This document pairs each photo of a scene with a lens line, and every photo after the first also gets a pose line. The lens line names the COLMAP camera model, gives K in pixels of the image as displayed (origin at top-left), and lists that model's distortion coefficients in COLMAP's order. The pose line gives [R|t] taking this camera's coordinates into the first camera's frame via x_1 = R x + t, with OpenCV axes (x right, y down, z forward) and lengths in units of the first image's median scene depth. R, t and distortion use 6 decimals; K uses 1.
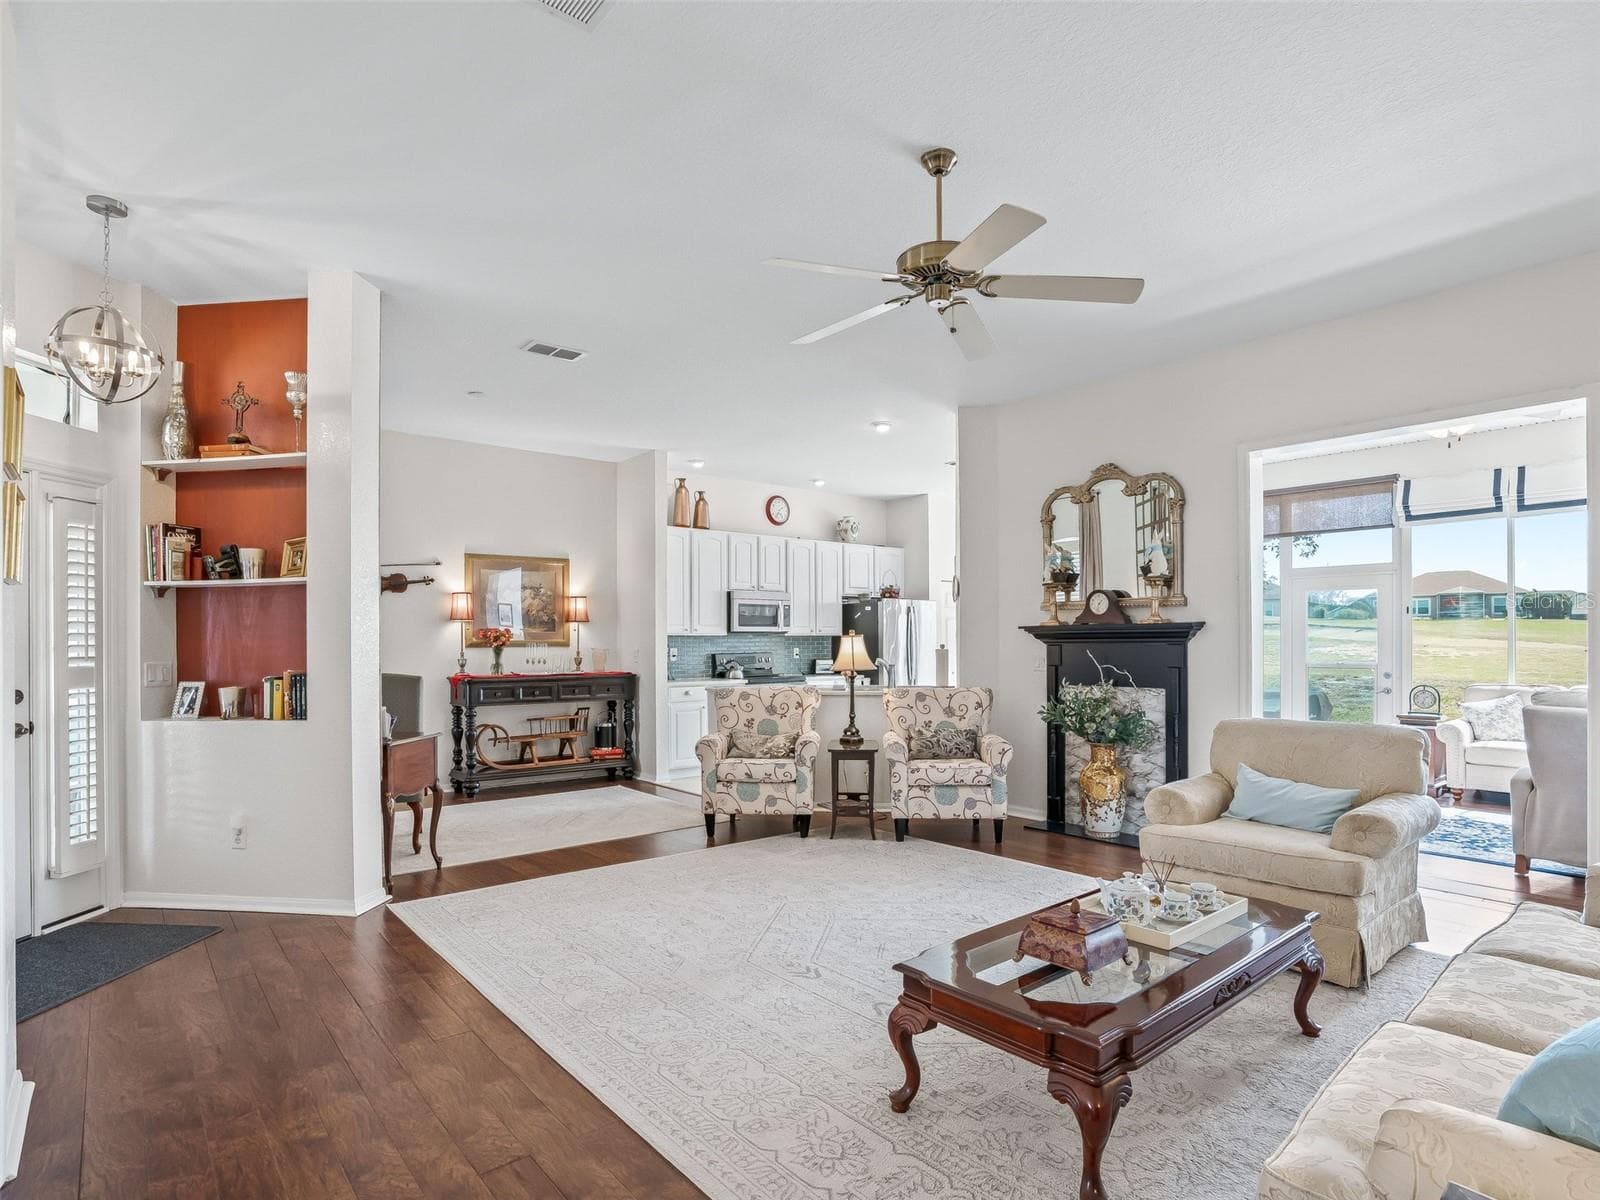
lens RADIAL K [[840.5, 0, 772.7], [0, 840.5, 645.7], [0, 0, 1]] dist [-0.057771, 0.024962]
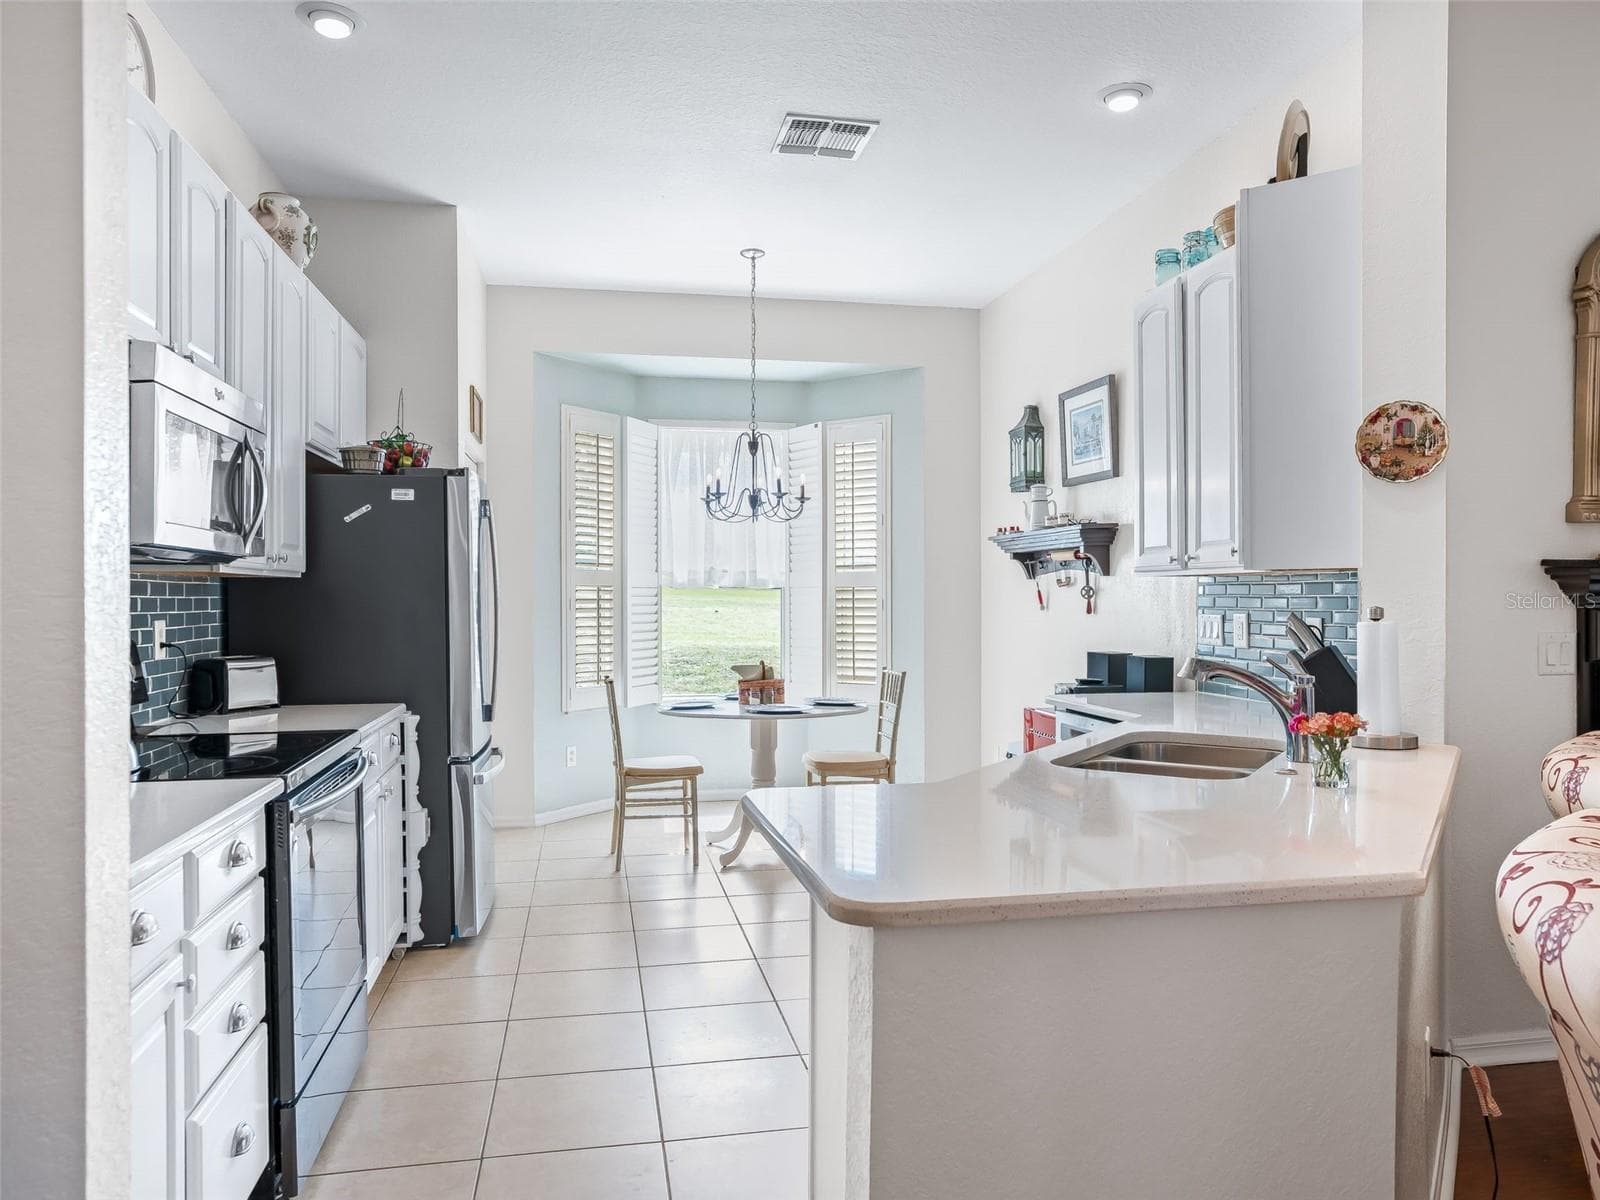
lens RADIAL K [[1039.8, 0, 807.0], [0, 1039.8, 602.2], [0, 0, 1]] dist [-0.028710, 0.017246]
pose [[0.456189, -0.005915, 0.889863, -0.276849], [0.003729, 0.999982, 0.004736, -0.007855], [-0.889875, 0.001158, 0.456203, 1.124217]]
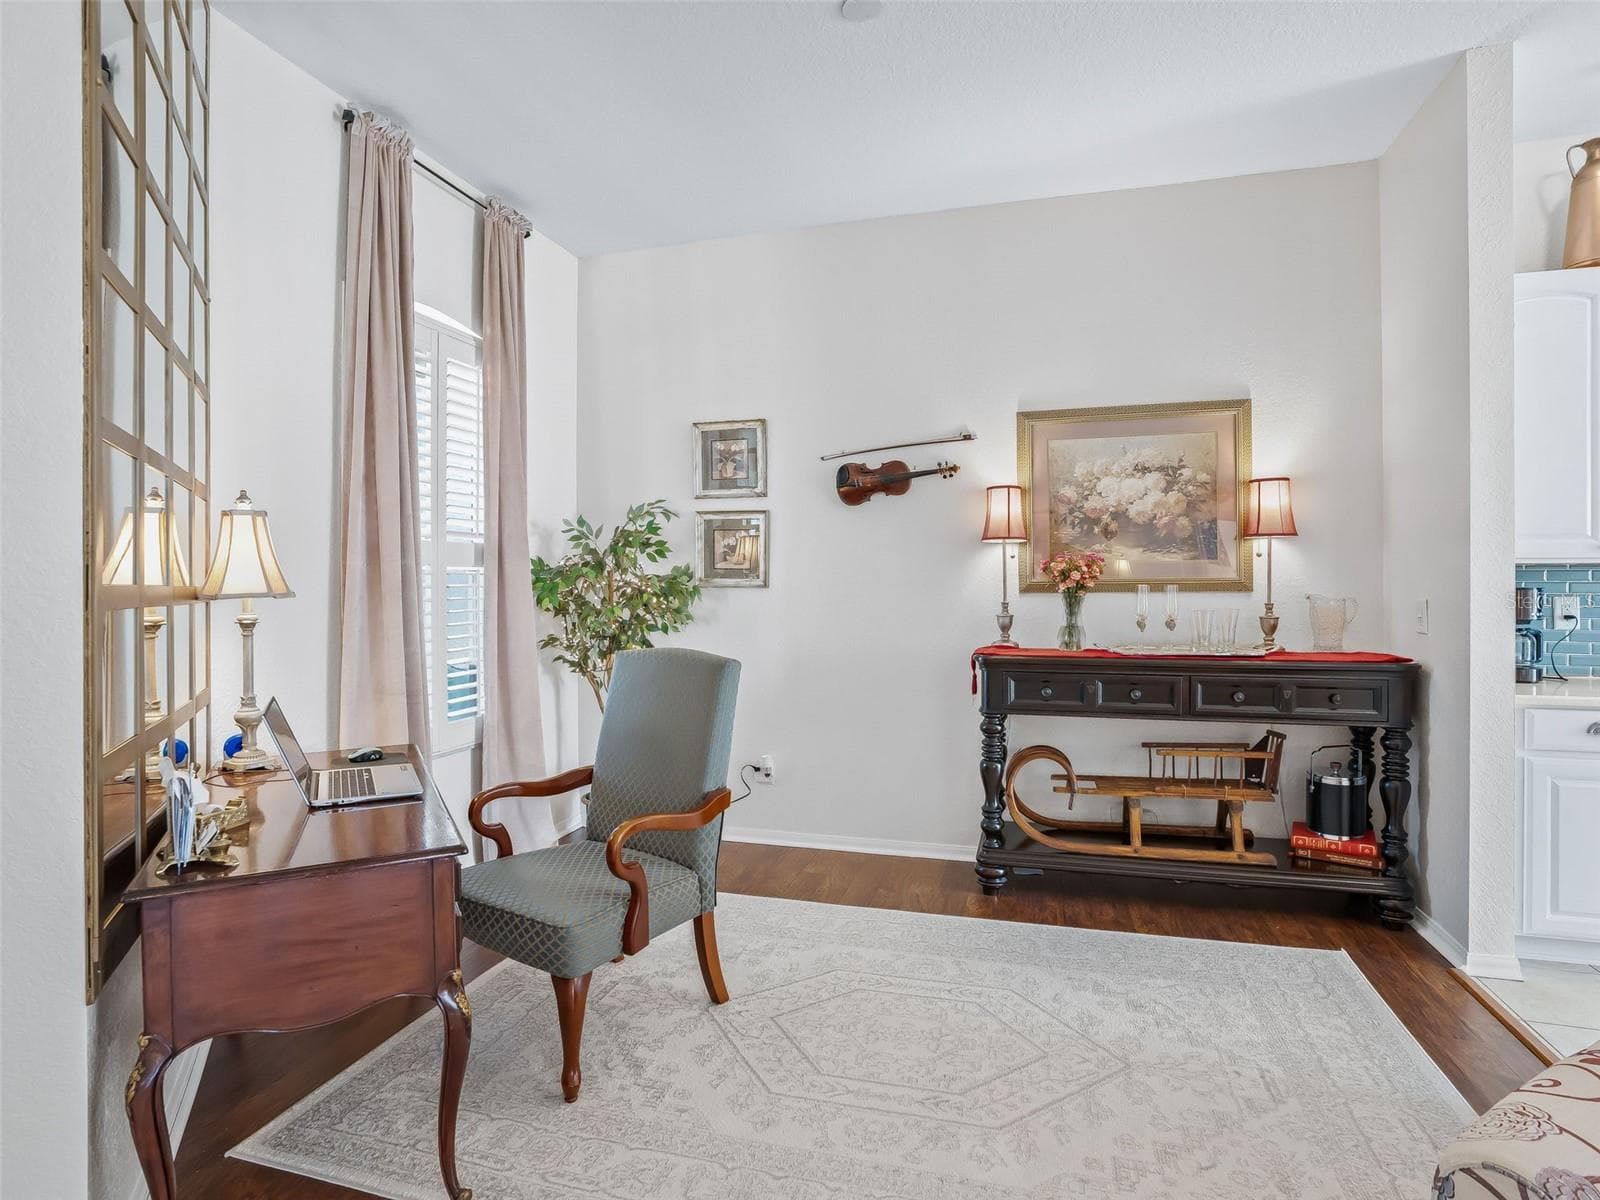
lens RADIAL K [[840.5, 0, 797.0], [0, 840.5, 587.2], [0, 0, 1]] dist [-0.057771, 0.024962]
pose [[0.580238, 0.005072, -0.814431, -0.028920], [-0.000295, 0.999982, 0.006017, -0.005343], [0.814447, -0.003251, 0.580229, 0.741571]]
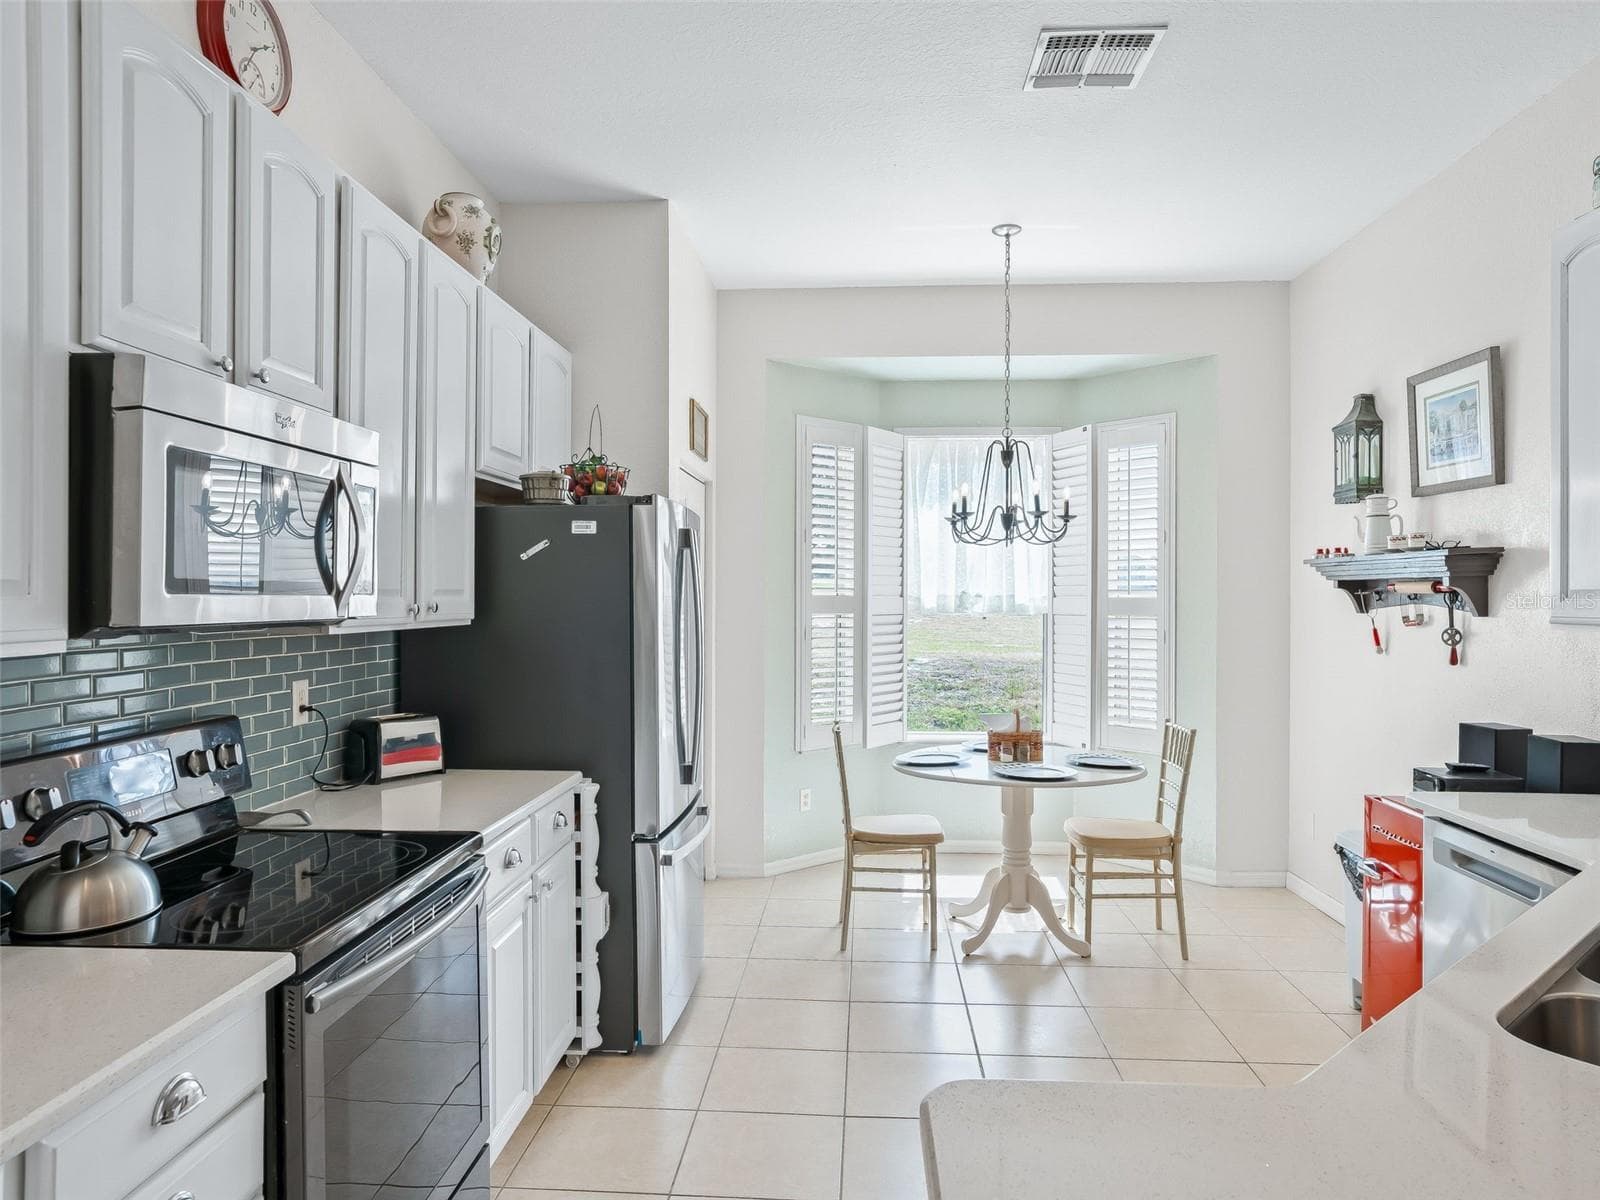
lens RADIAL K [[1039.8, 0, 797.6], [0, 1039.8, 600.0], [0, 0, 1]] dist [-0.028710, 0.017246]
pose [[0.672554, 0.004964, 0.740031, -0.152214], [-0.002928, 0.999988, -0.004047, -0.031999], [-0.740042, 0.000555, 0.672560, 1.182155]]
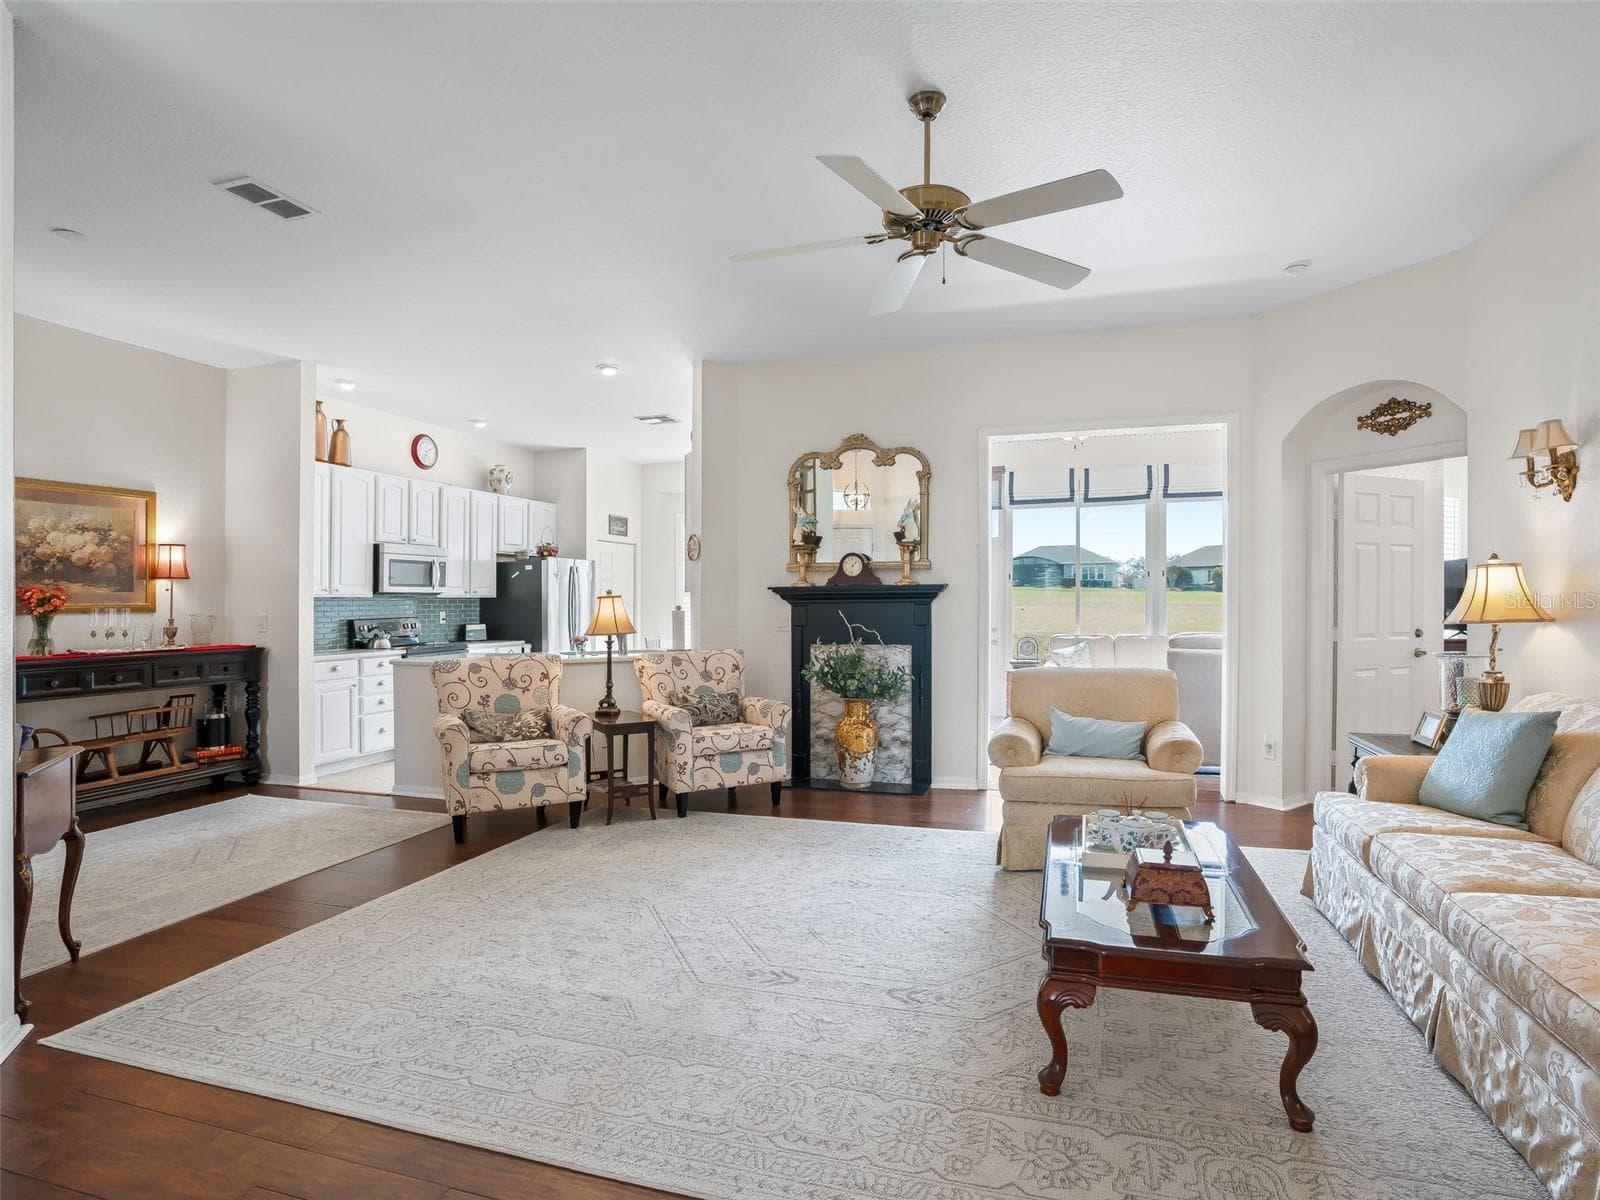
lens RADIAL K [[840.5, 0, 797.5], [0, 840.5, 602.5], [0, 0, 1]] dist [-0.057771, 0.024962]
pose [[0.837399, -0.003143, 0.546583, -0.225905], [0.007384, 0.999957, -0.005562, 0.000919], [-0.546542, 0.008694, 0.837386, 0.135732]]
